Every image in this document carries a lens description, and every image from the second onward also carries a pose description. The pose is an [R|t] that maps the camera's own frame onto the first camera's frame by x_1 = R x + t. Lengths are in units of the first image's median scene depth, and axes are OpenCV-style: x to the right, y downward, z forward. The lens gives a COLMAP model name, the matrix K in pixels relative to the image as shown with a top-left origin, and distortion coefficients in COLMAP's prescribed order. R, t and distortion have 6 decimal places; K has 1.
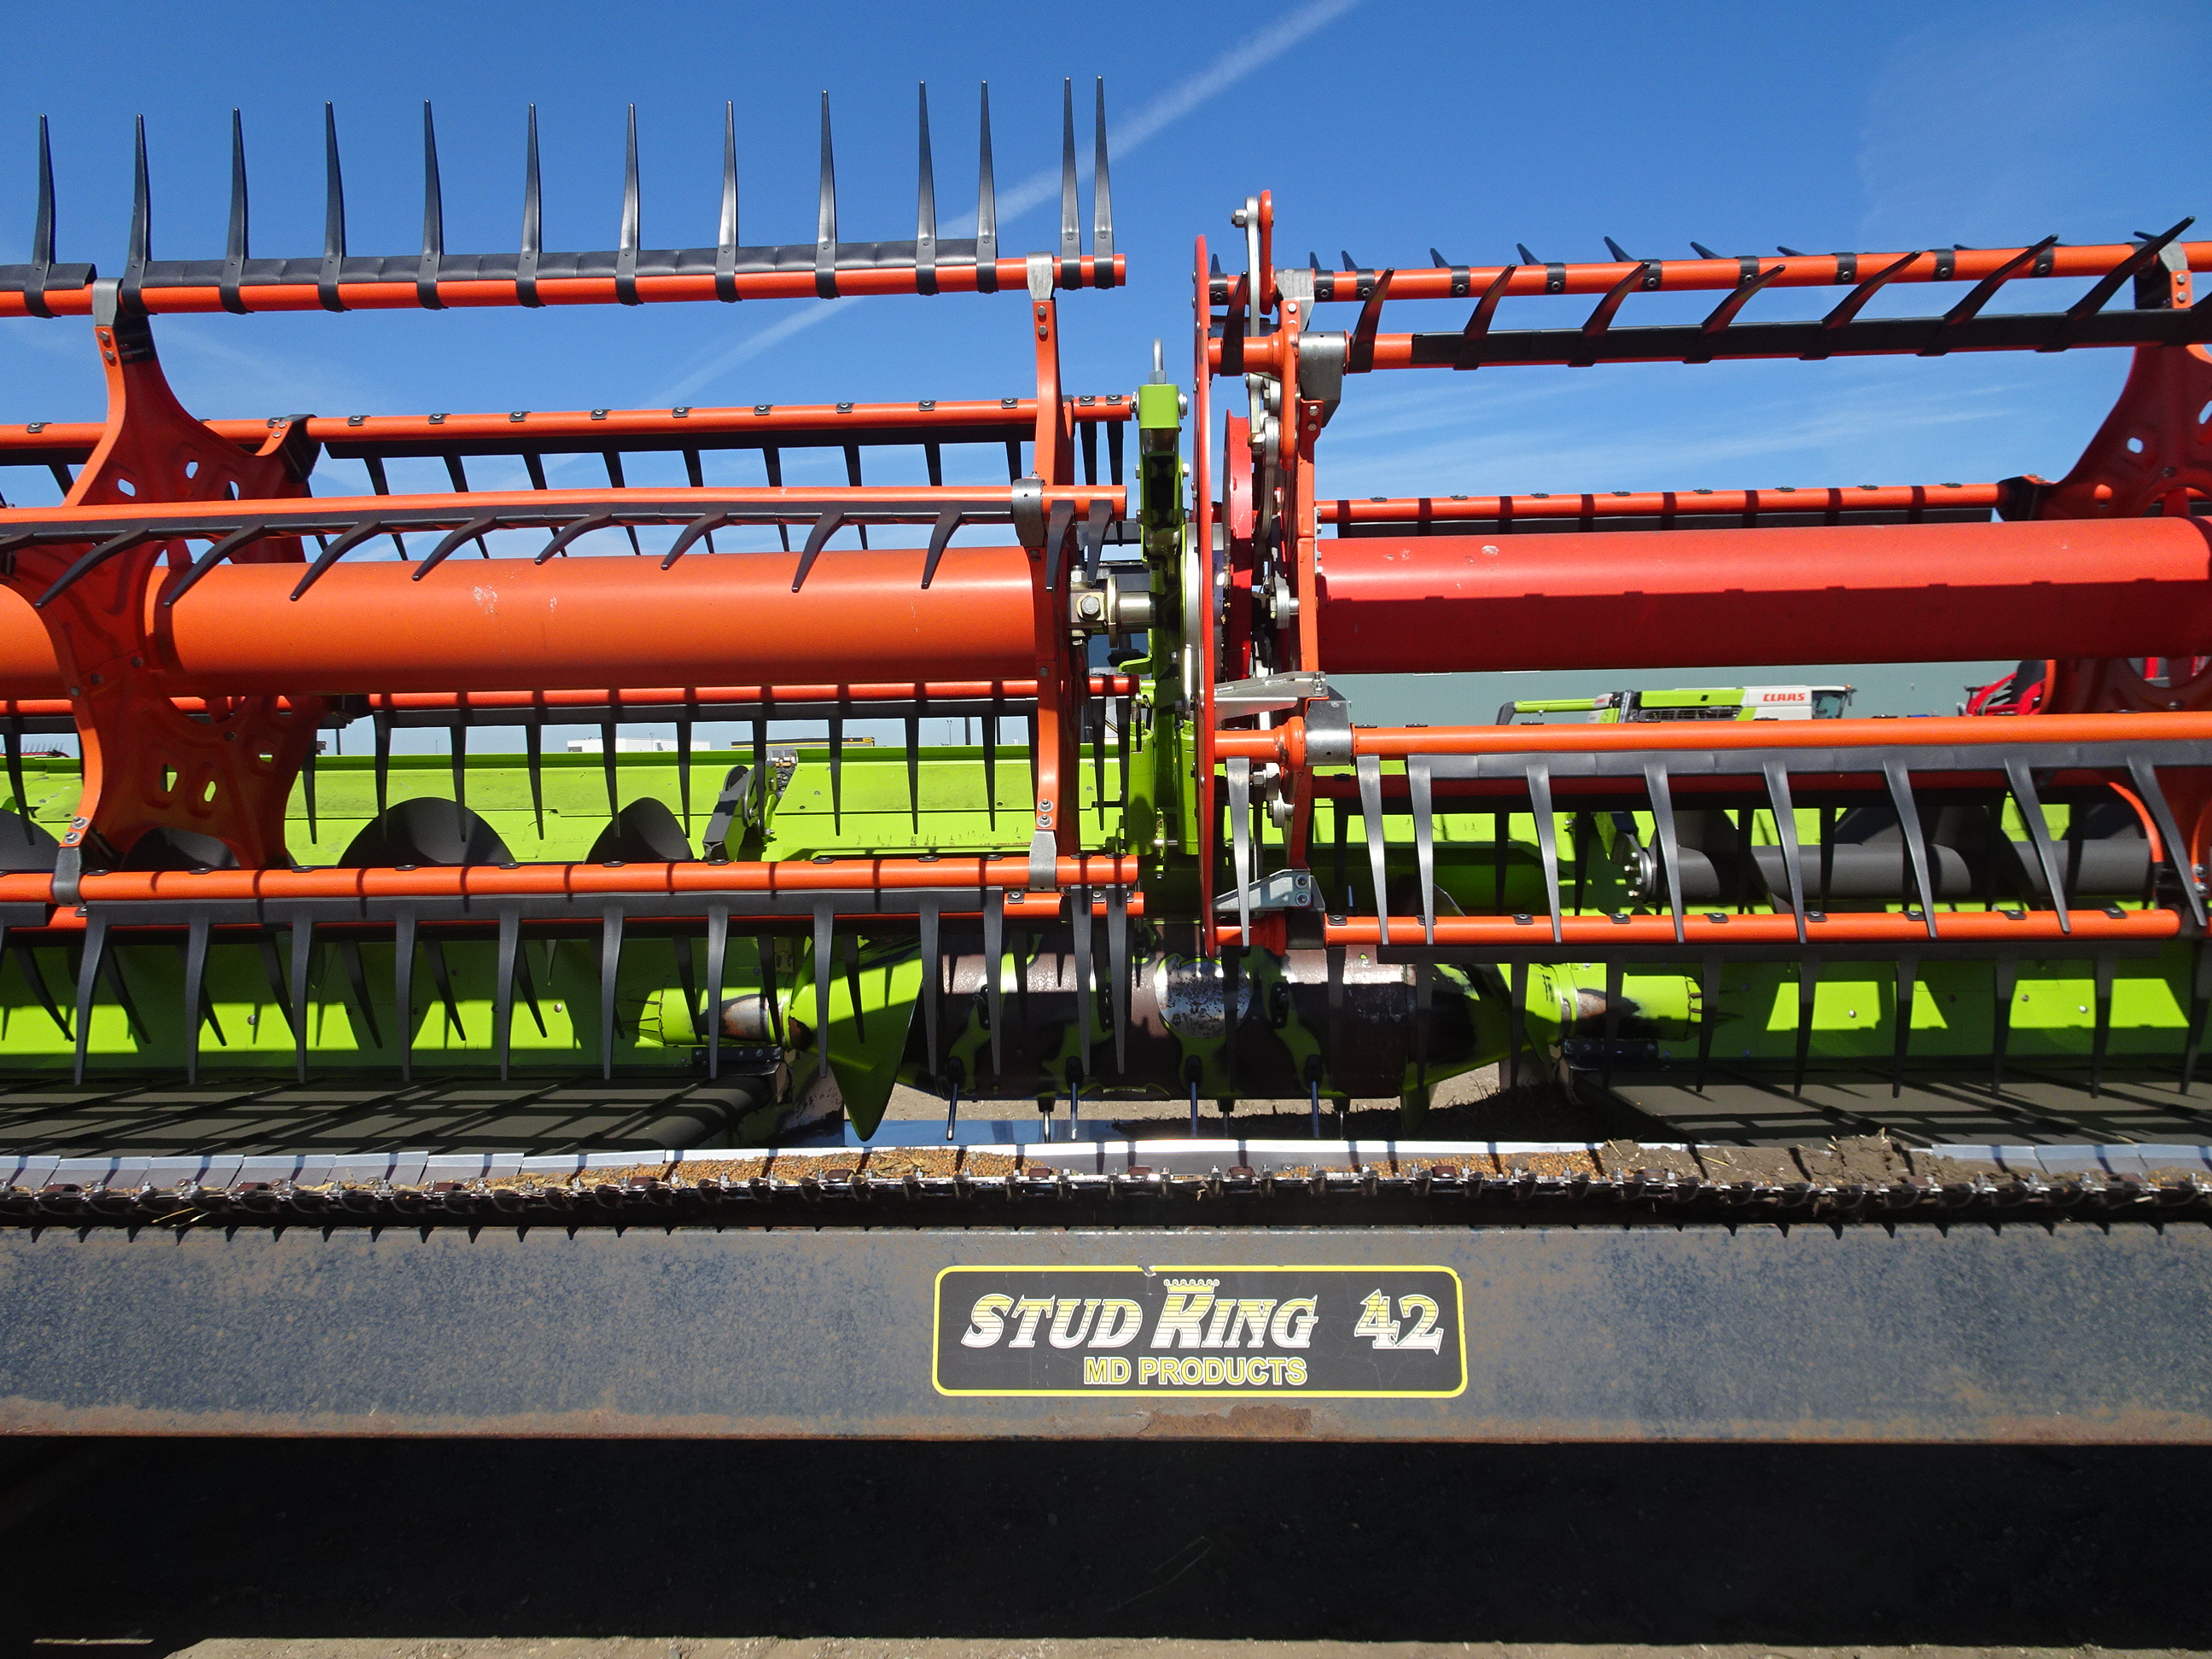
lens RADIAL K [[1747.9, 0, 1106.0], [0, 1747.9, 829.5], [0, 0, 1]] dist [0.001128, -0.002850]
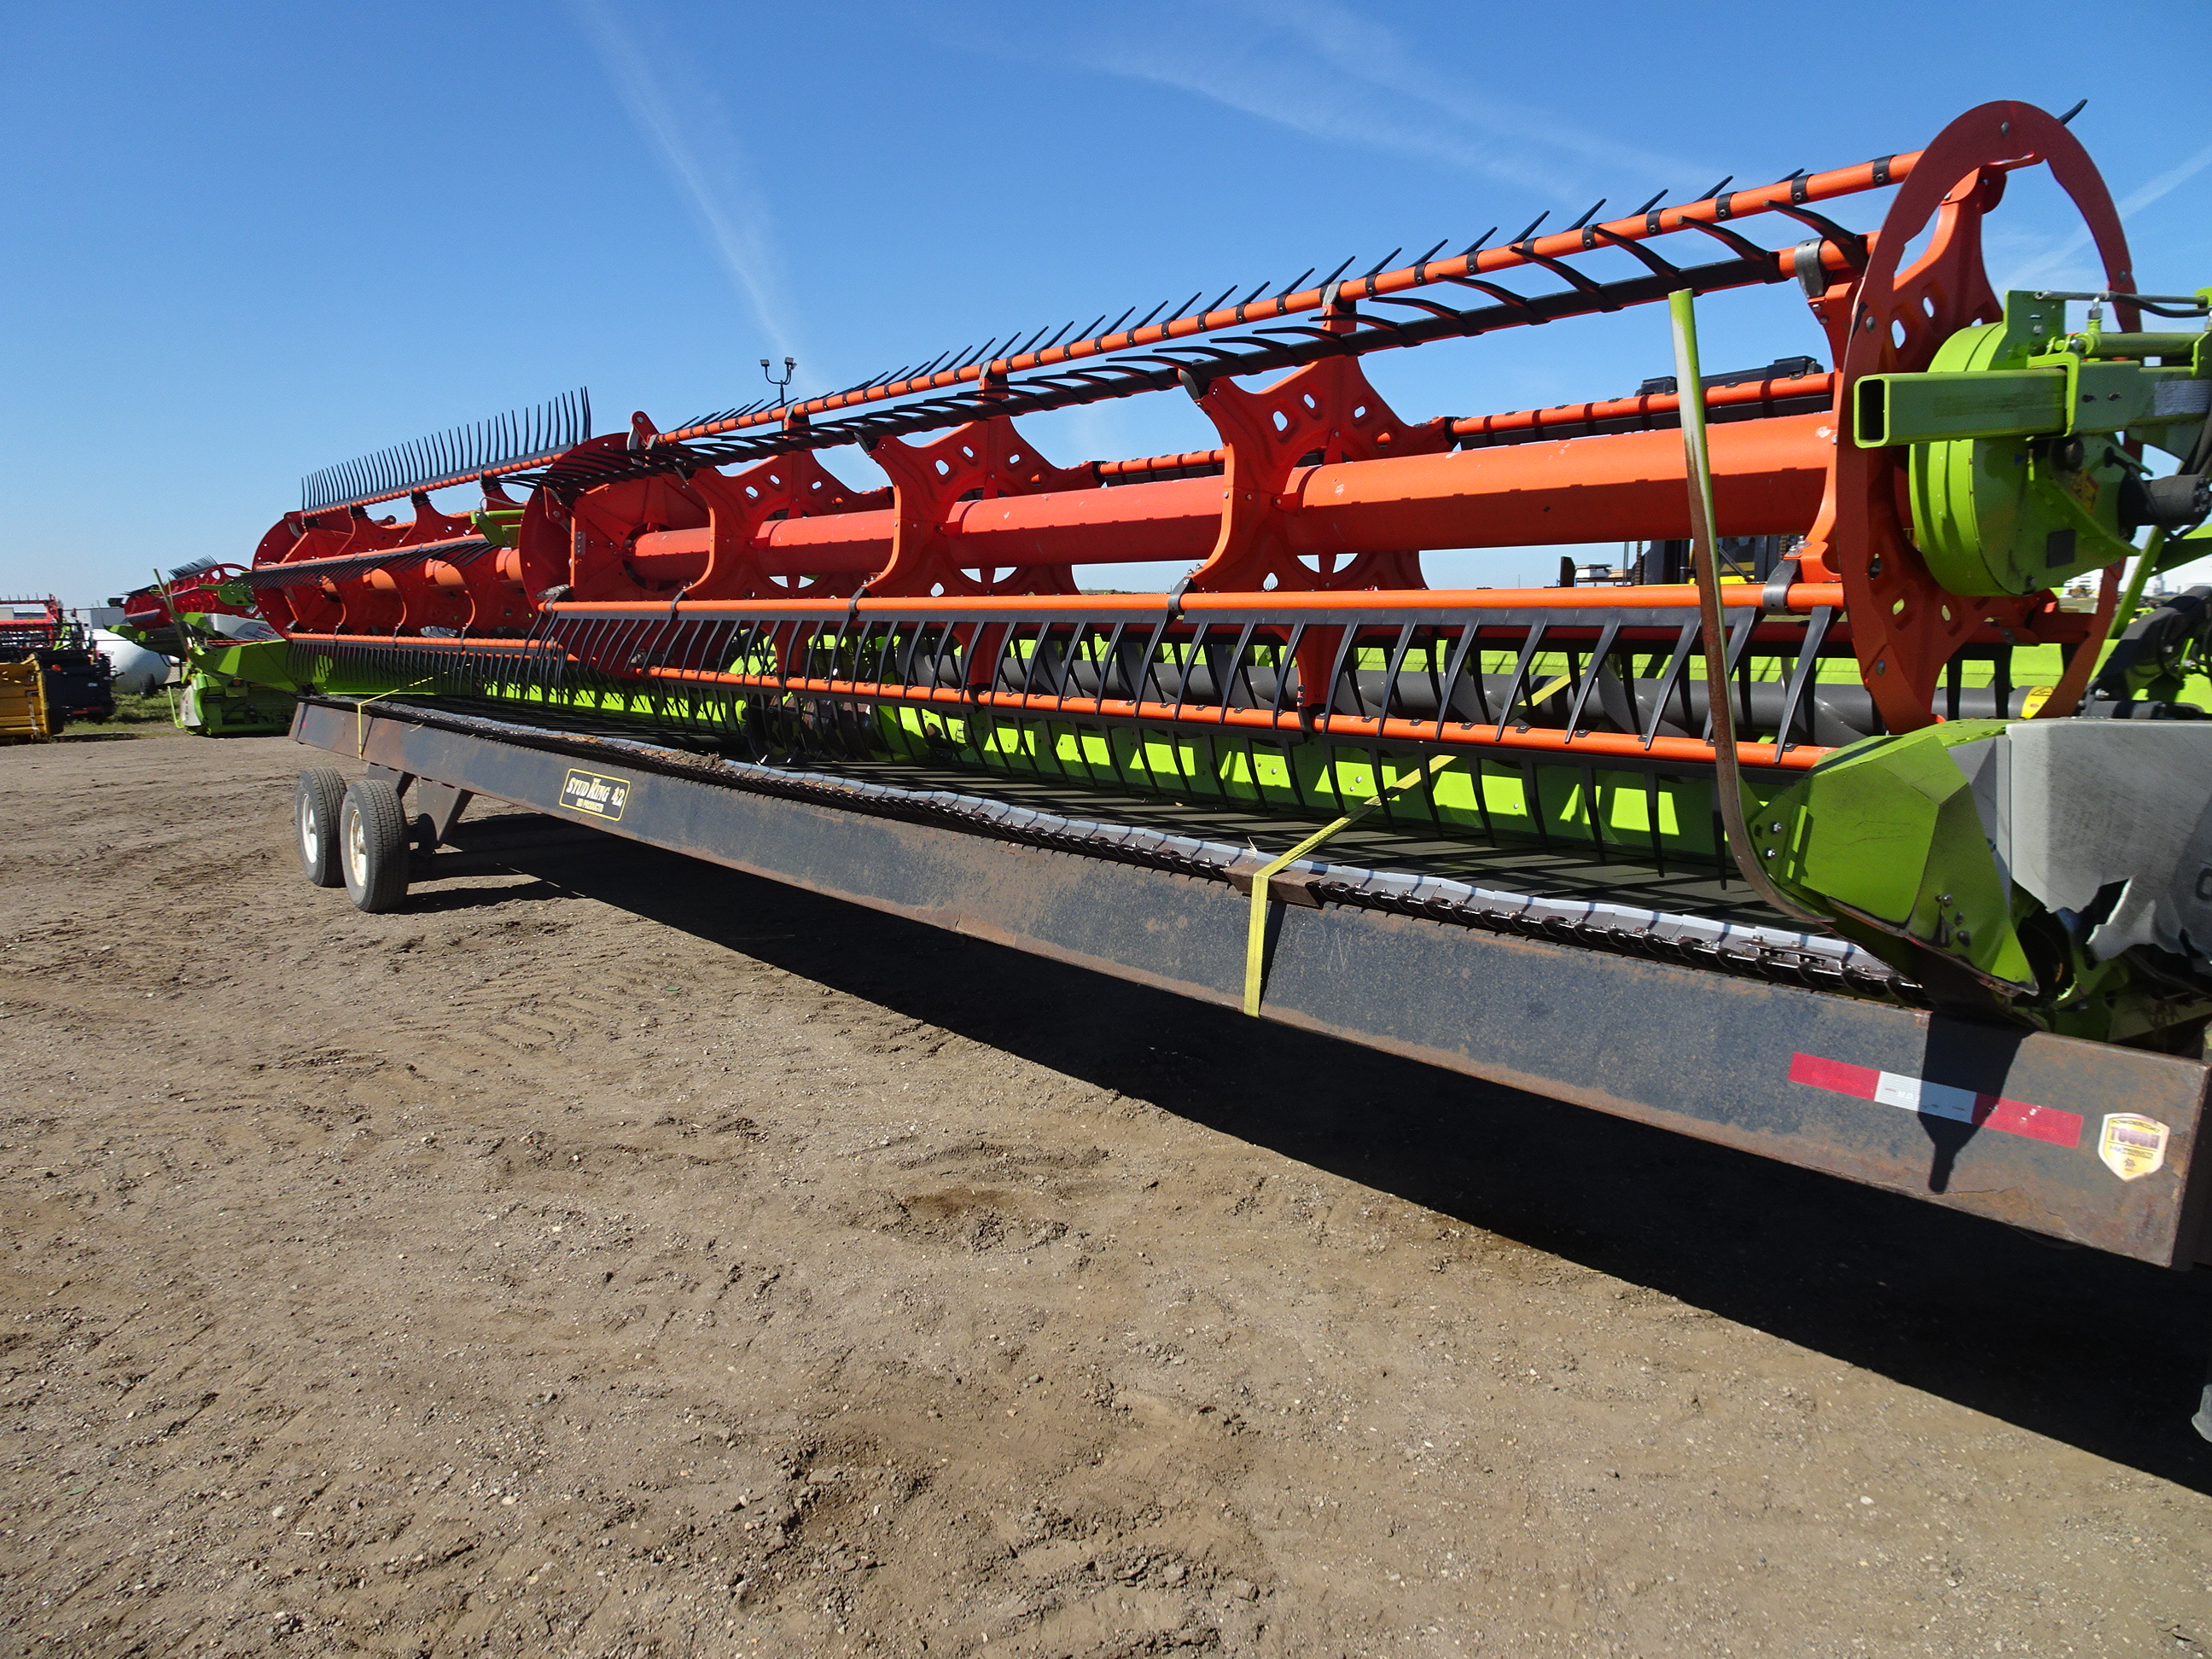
lens RADIAL K [[1557.5, 0, 1106.0], [0, 1557.5, 829.5], [0, 0, 1]] dist [-0.001478, -0.000702]
pose [[0.651280, 0.123966, -0.748643, 1.042944], [-0.037781, 0.990640, 0.131170, -0.020263], [0.757896, -0.057144, 0.649868, -0.049572]]
